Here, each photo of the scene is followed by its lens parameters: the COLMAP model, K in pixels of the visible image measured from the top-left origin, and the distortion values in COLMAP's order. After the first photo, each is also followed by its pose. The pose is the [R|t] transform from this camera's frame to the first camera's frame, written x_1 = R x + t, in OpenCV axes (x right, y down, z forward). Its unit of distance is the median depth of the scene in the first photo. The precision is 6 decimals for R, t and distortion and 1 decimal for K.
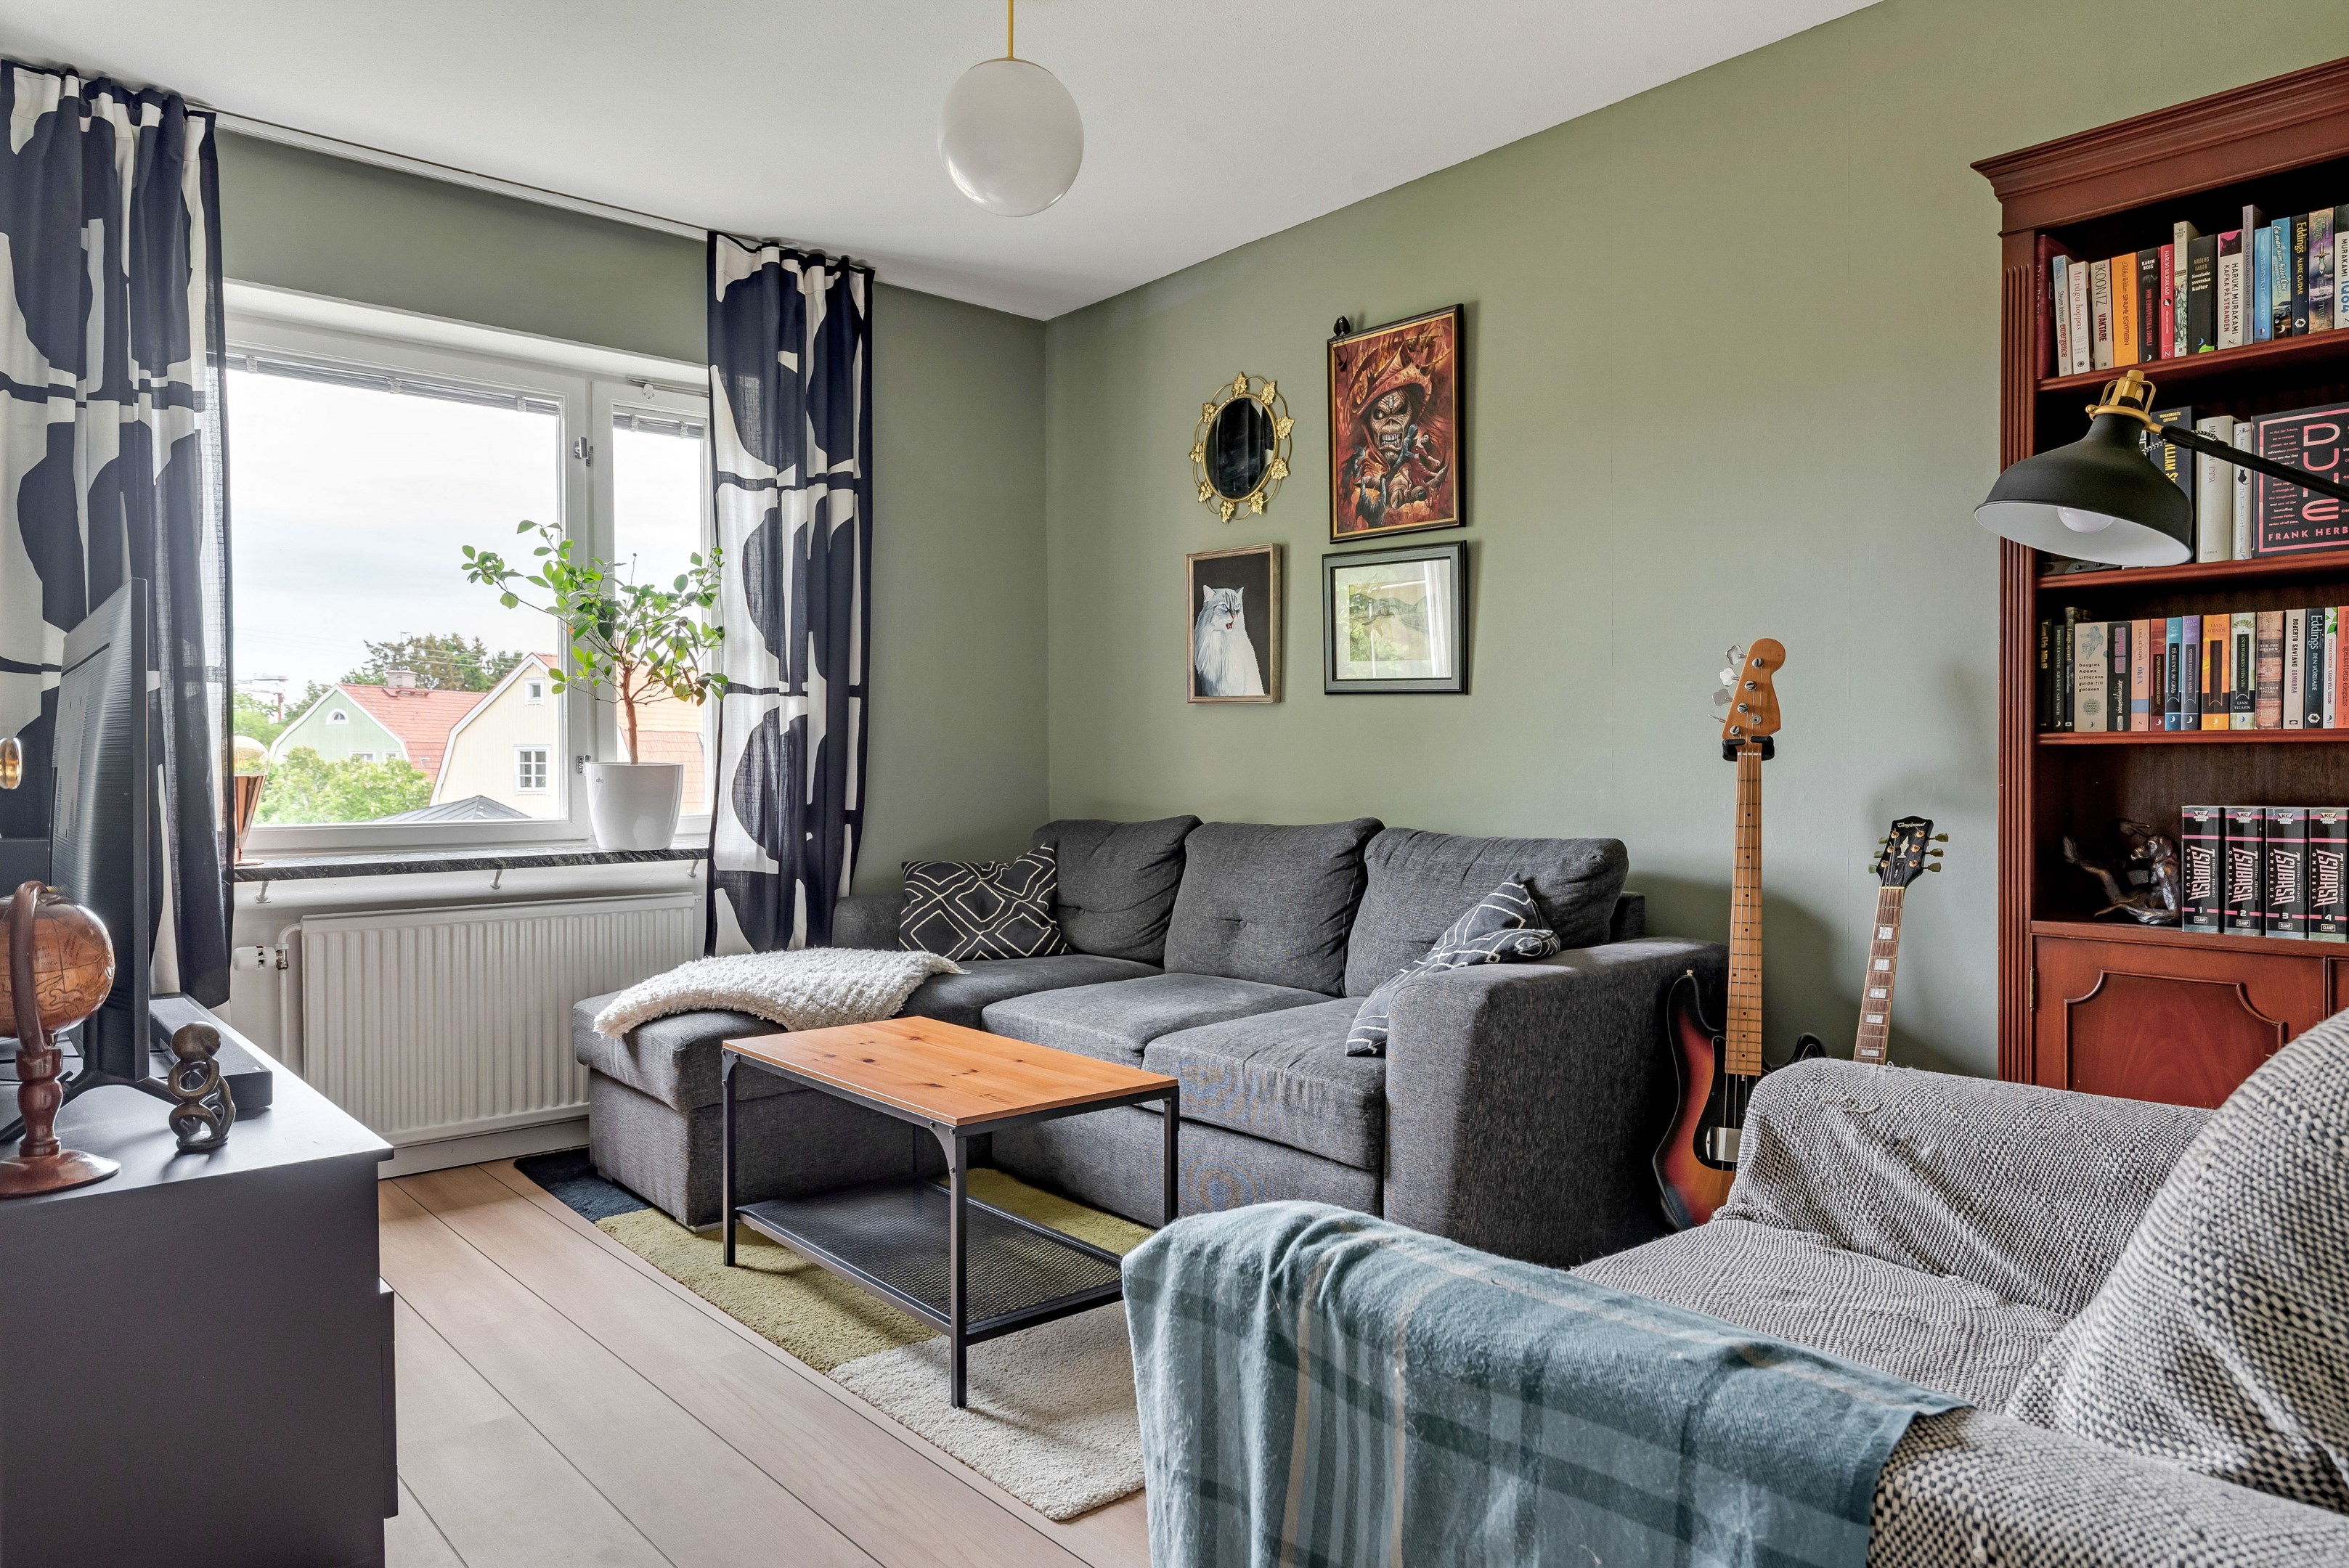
lens RADIAL K [[1580.8, 0, 1190.3], [0, 1580.8, 789.7], [0, 0, 1]] dist [-0.004493, 0.004744]
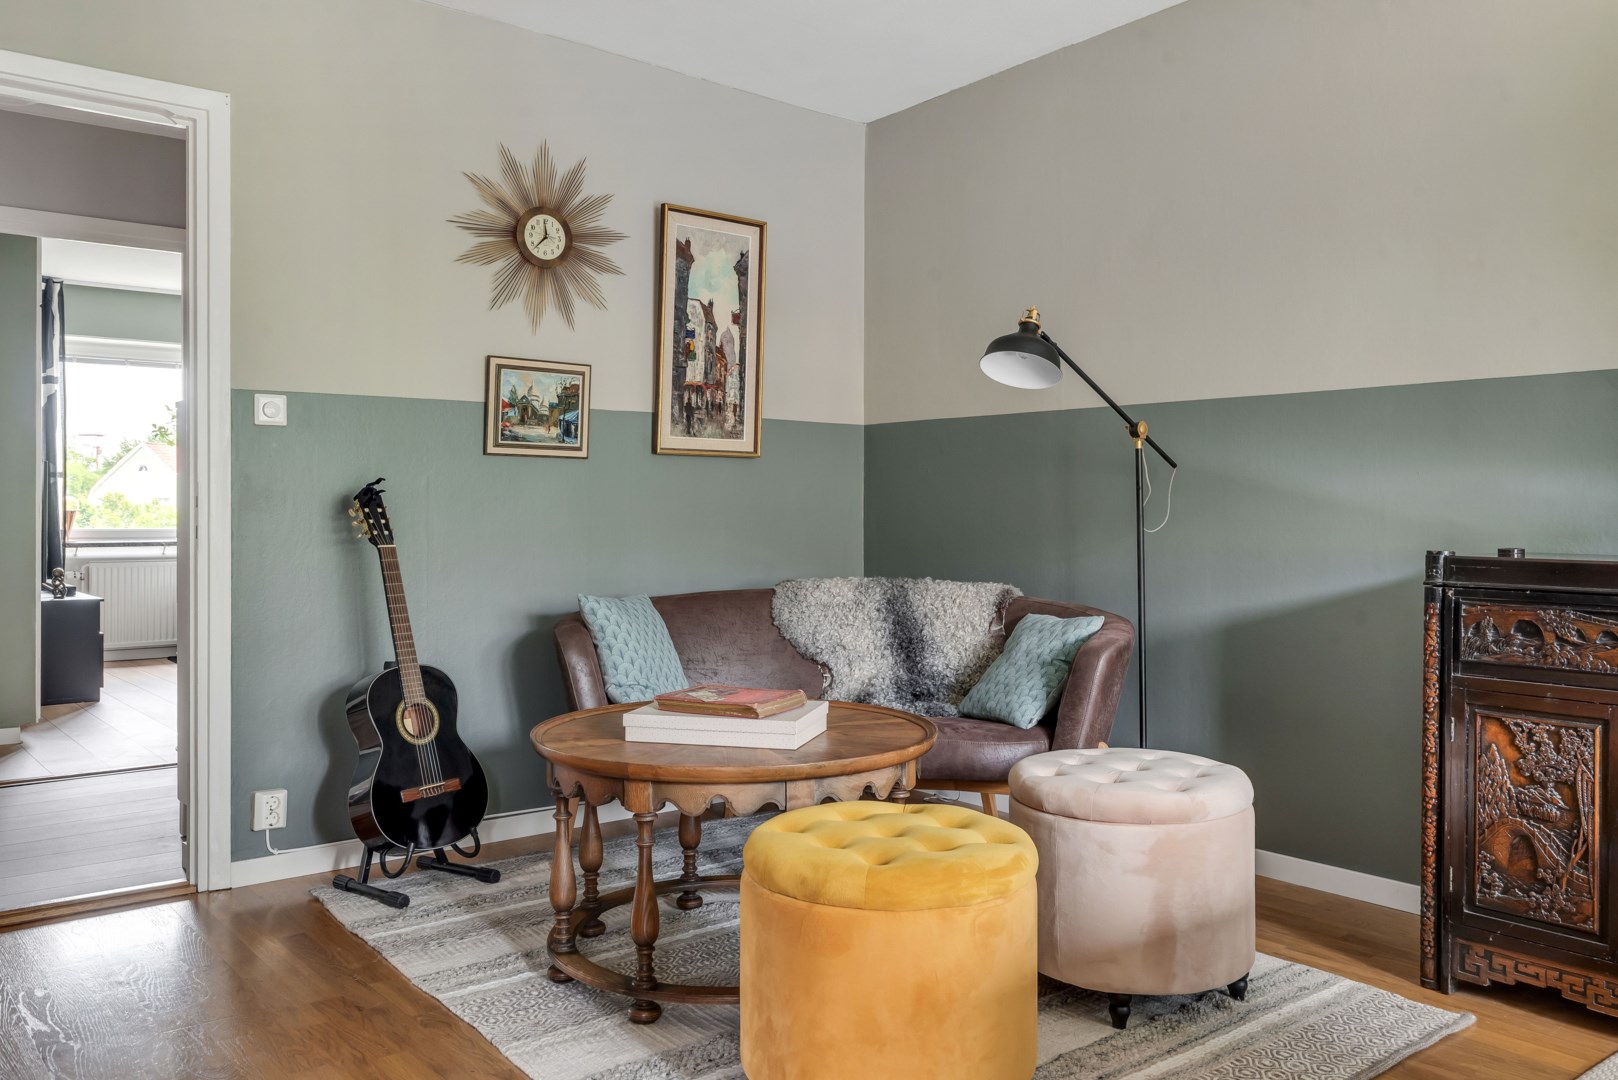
lens RADIAL K [[1344.5, 0, 801.6], [0, 1344.5, 533.3], [0, 0, 1]] dist [0.004874, -0.016933]
pose [[0.999104, 0.012369, -0.040475, 0.808446], [-0.012459, 0.999920, -0.001966, 0.020699], [0.040447, 0.002468, 0.999179, -1.352565]]
